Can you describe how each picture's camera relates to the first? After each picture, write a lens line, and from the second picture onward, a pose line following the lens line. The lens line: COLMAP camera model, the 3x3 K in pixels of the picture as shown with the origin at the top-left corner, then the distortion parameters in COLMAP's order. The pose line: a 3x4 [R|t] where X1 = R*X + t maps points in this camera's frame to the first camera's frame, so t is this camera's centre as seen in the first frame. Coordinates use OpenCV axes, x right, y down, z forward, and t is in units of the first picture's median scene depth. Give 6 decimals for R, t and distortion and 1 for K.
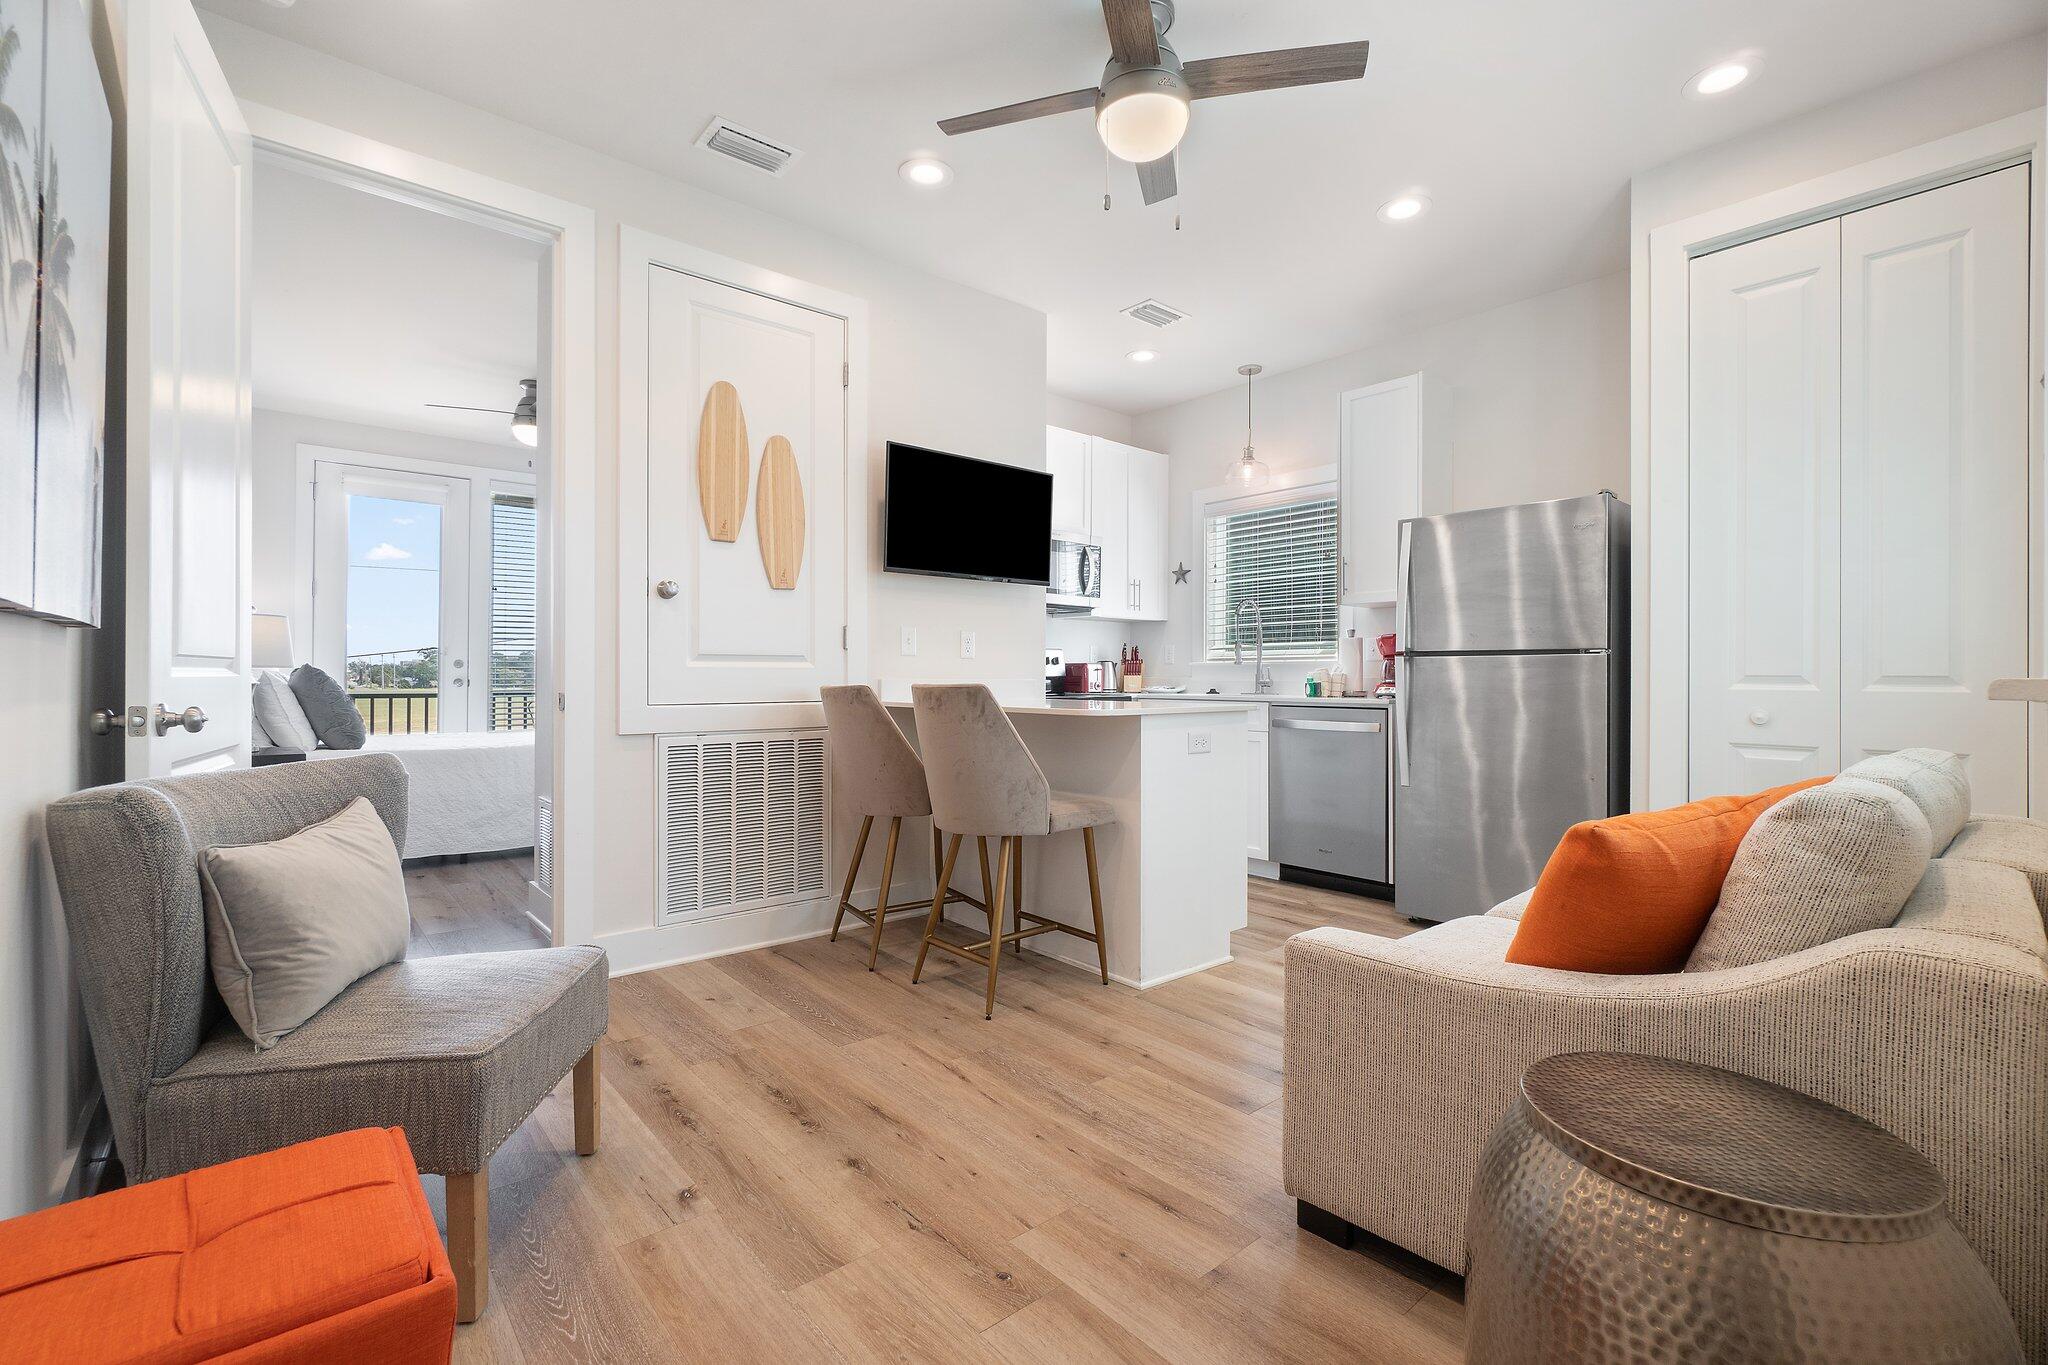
lens RADIAL K [[884.8, 0, 1014.7], [0, 884.8, 675.3], [0, 0, 1]] dist [-0.004839, 0.001573]
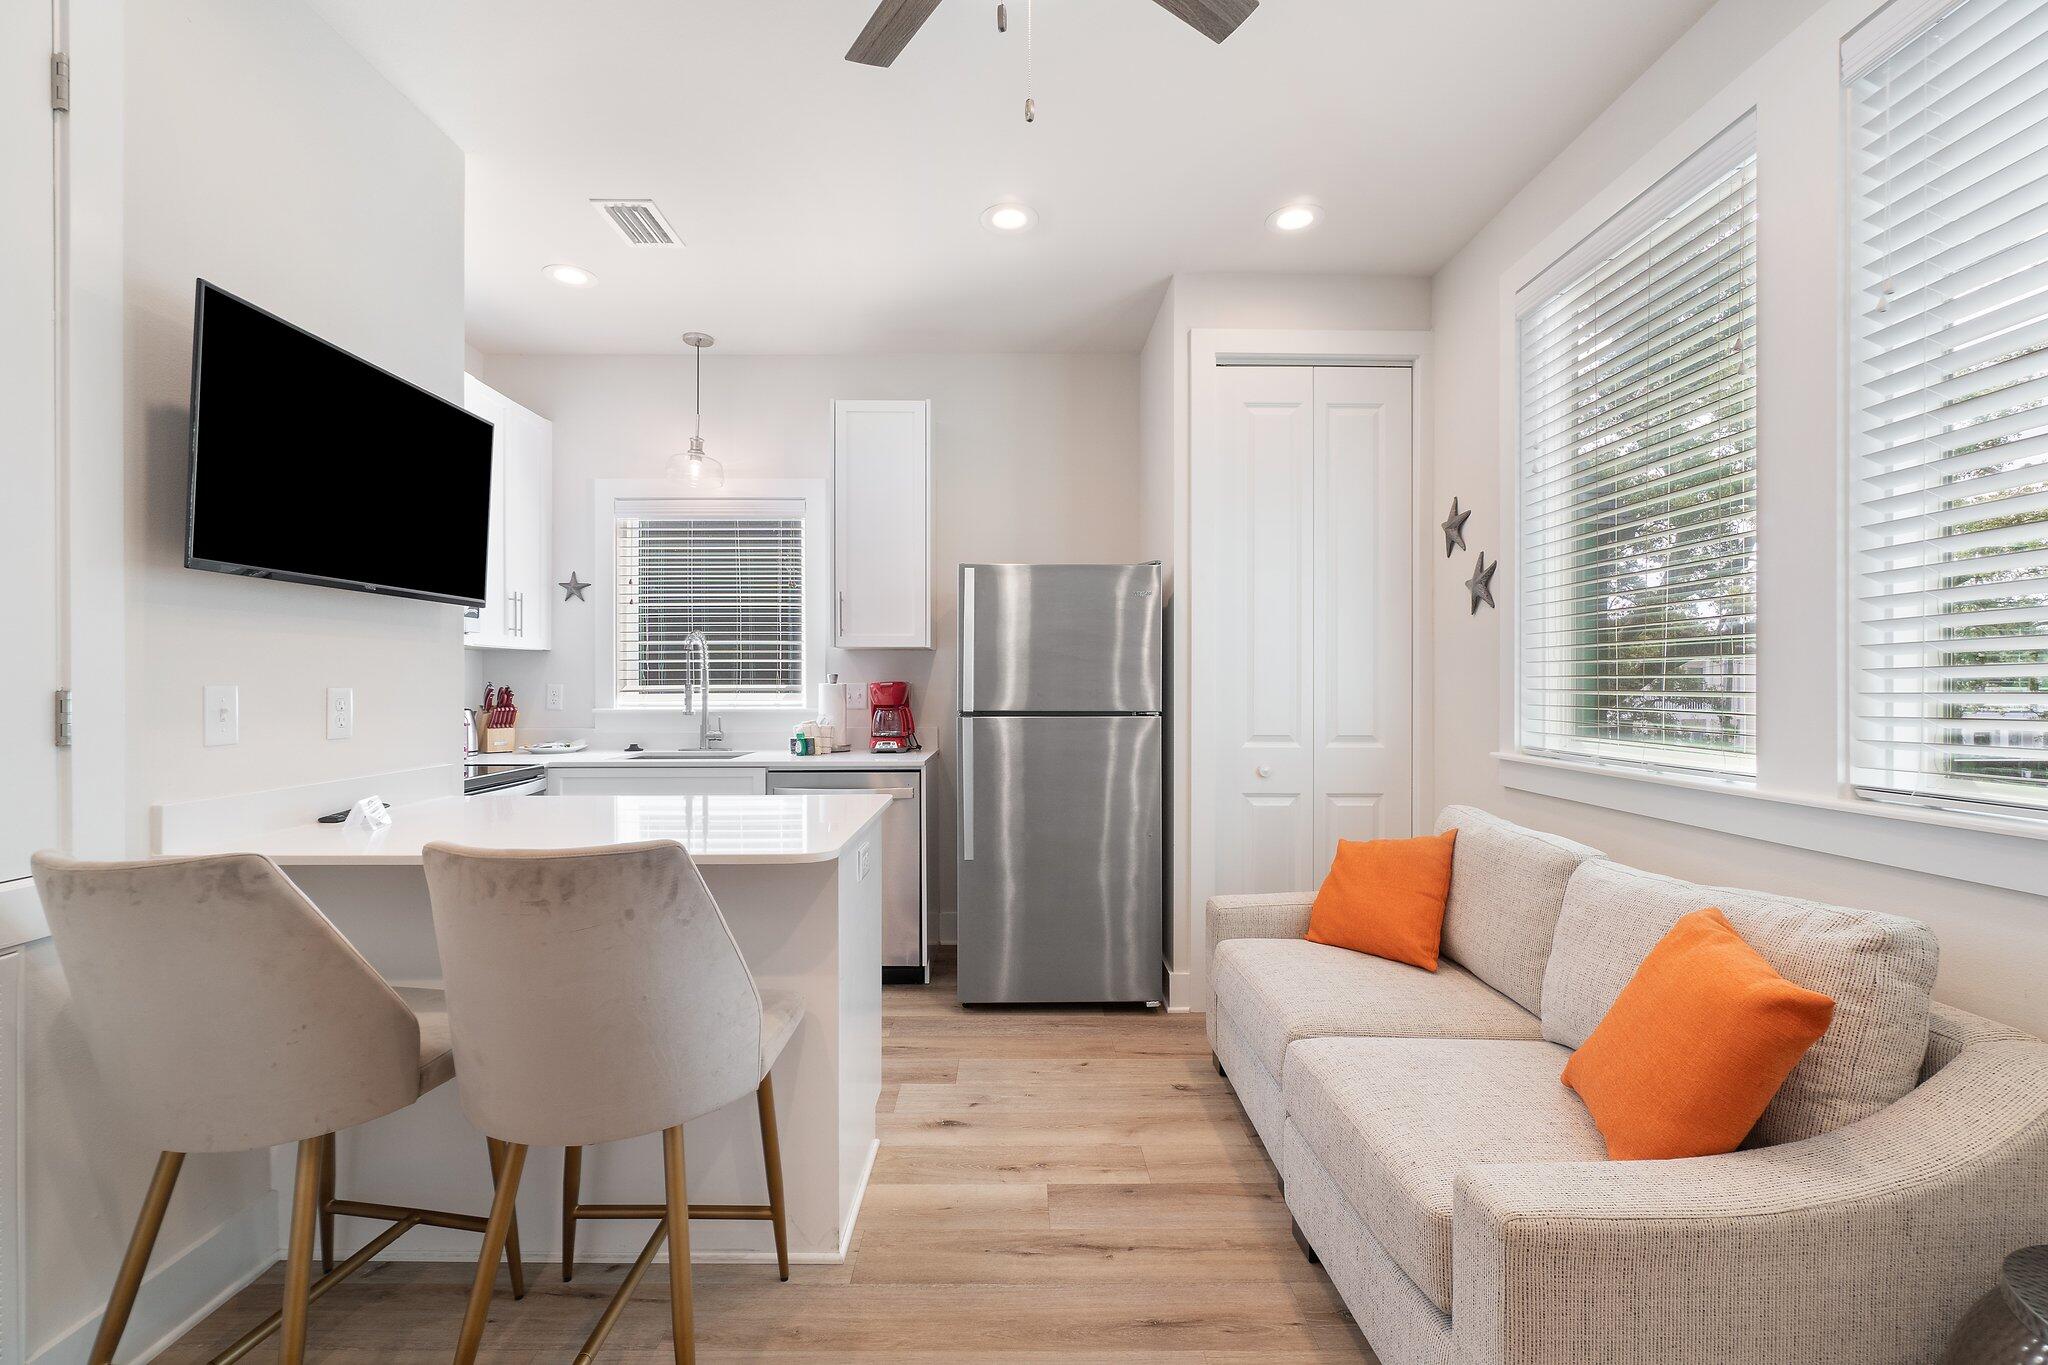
lens RADIAL K [[884.8, 0, 1013.7], [0, 884.8, 682.9], [0, 0, 1]] dist [-0.004839, 0.001573]
pose [[0.645207, -0.004633, 0.763993, -0.243695], [0.001567, 0.999988, 0.004741, -0.067419], [-0.764006, -0.001862, 0.645207, 0.433588]]
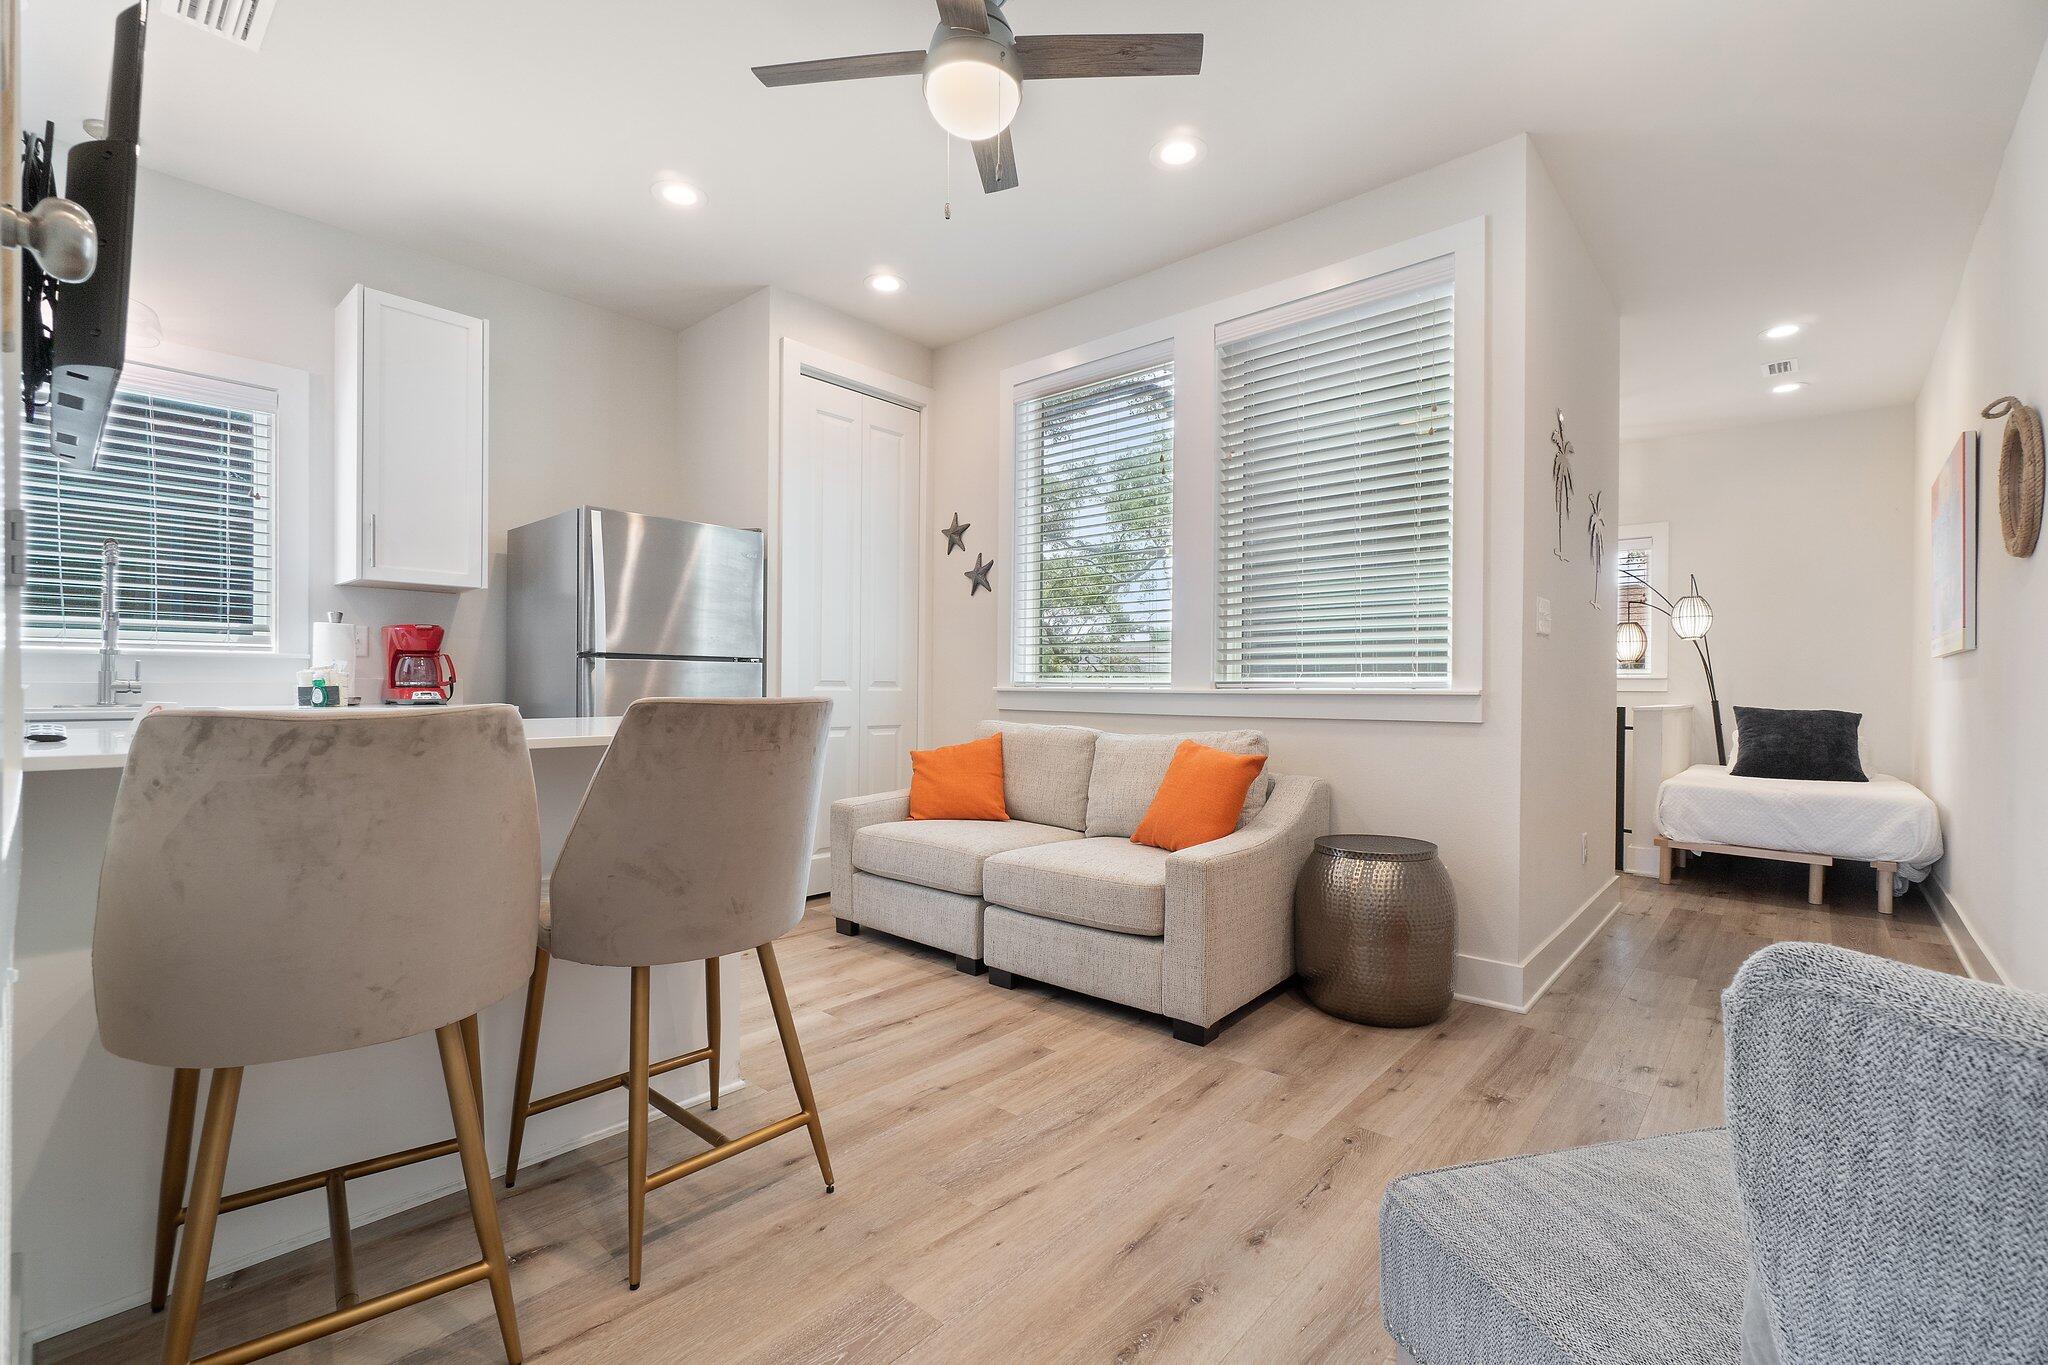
lens RADIAL K [[884.8, 0, 1014.5], [0, 884.8, 693.8], [0, 0, 1]] dist [-0.004839, 0.001573]
pose [[-0.126457, -0.016678, 0.991832, -0.582730], [-0.011288, 0.999818, 0.015373, -0.003805], [-0.991908, -0.009252, -0.126623, 0.775163]]
